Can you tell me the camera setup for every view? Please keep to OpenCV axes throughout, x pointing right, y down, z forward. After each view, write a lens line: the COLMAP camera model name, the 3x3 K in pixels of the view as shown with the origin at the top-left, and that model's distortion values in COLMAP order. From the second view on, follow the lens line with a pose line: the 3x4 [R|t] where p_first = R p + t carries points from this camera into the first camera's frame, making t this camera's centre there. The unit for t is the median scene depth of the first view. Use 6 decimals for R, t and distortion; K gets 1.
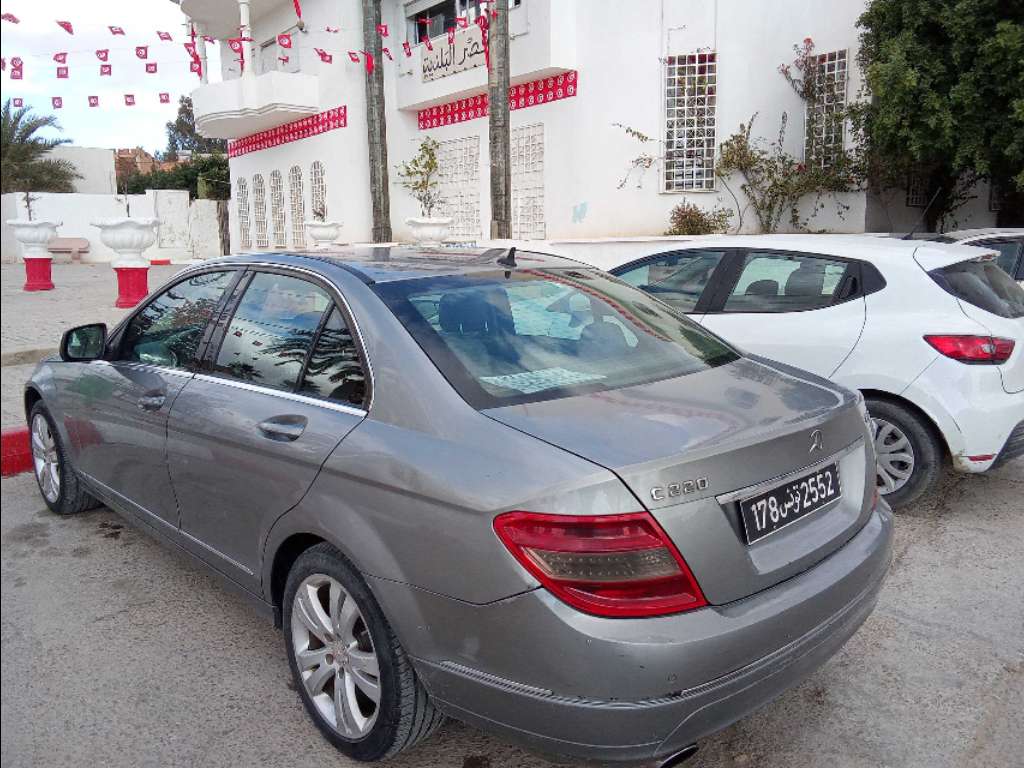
lens RADIAL K [[828.6, 0, 521.2], [0, 828.6, 385.6], [0, 0, 1]] dist [0.079776, -0.119046]
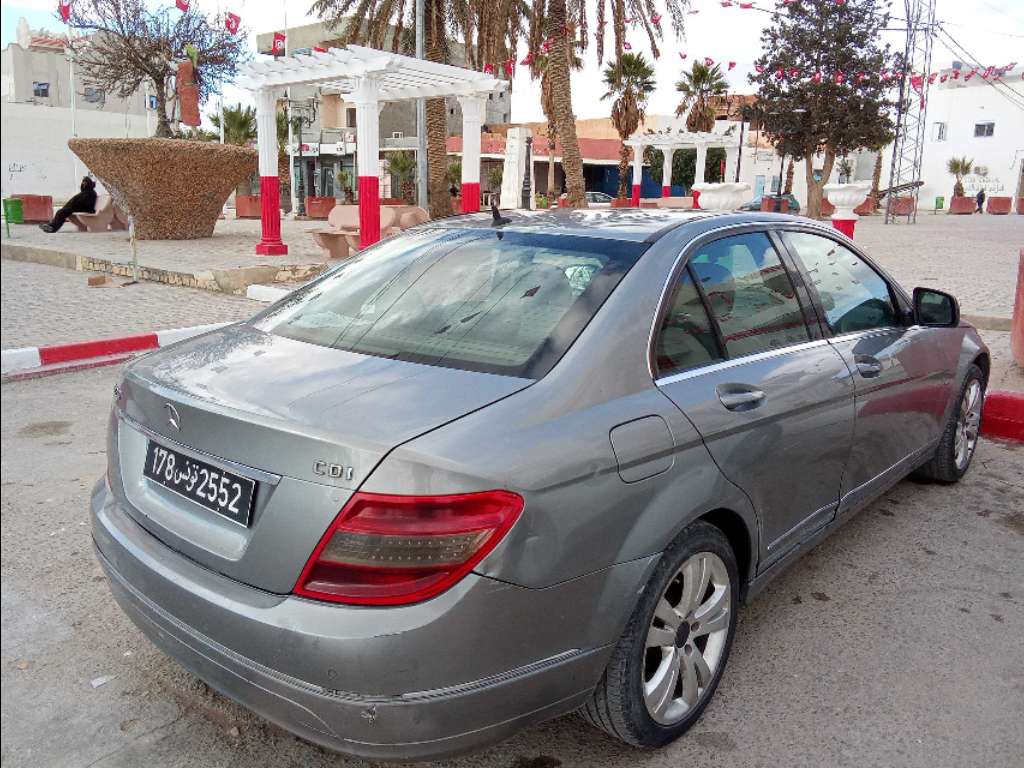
lens RADIAL K [[833.4, 0, 512.0], [0, 833.4, 384.0], [0, 0, 1]] dist [0.032719, -0.006351]
pose [[0.041629, 0.229714, -0.972368, 1.173317], [-0.194428, 0.956469, 0.217634, -0.225869], [0.980033, 0.179996, 0.084480, 1.197845]]
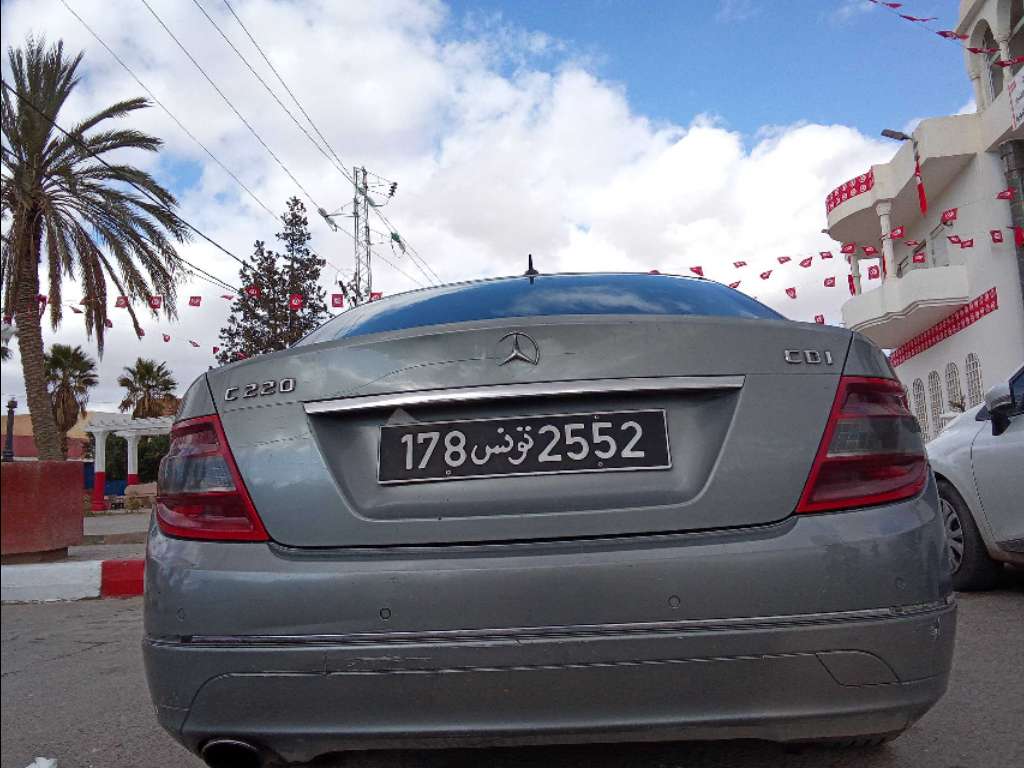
lens RADIAL K [[833.4, 0, 512.0], [0, 833.4, 384.0], [0, 0, 1]] dist [0.032719, -0.006351]
pose [[0.656498, -0.124043, -0.744059, 0.794100], [-0.093466, 0.965409, -0.243411, 0.241368], [0.748515, 0.229343, 0.622195, 0.542715]]
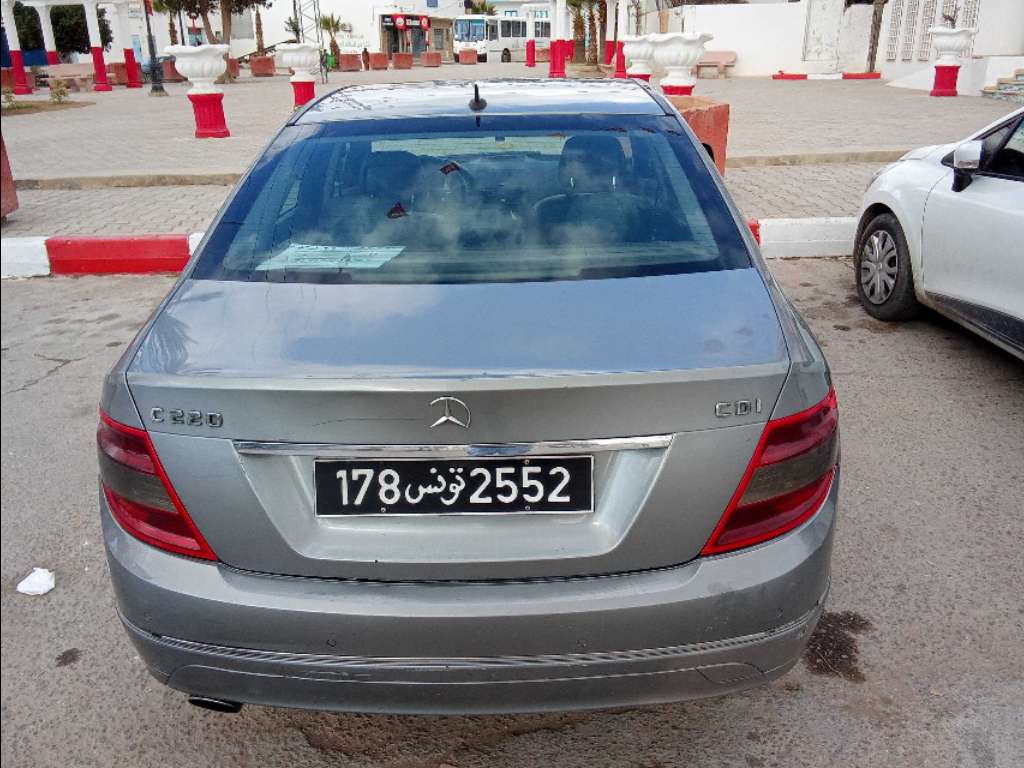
lens RADIAL K [[828.6, 0, 521.2], [0, 828.6, 385.6], [0, 0, 1]] dist [0.079776, -0.119046]
pose [[0.696478, 0.260521, -0.668615, 0.776710], [-0.115611, 0.960334, 0.253758, -0.122359], [0.708203, -0.099438, 0.698971, 0.540072]]
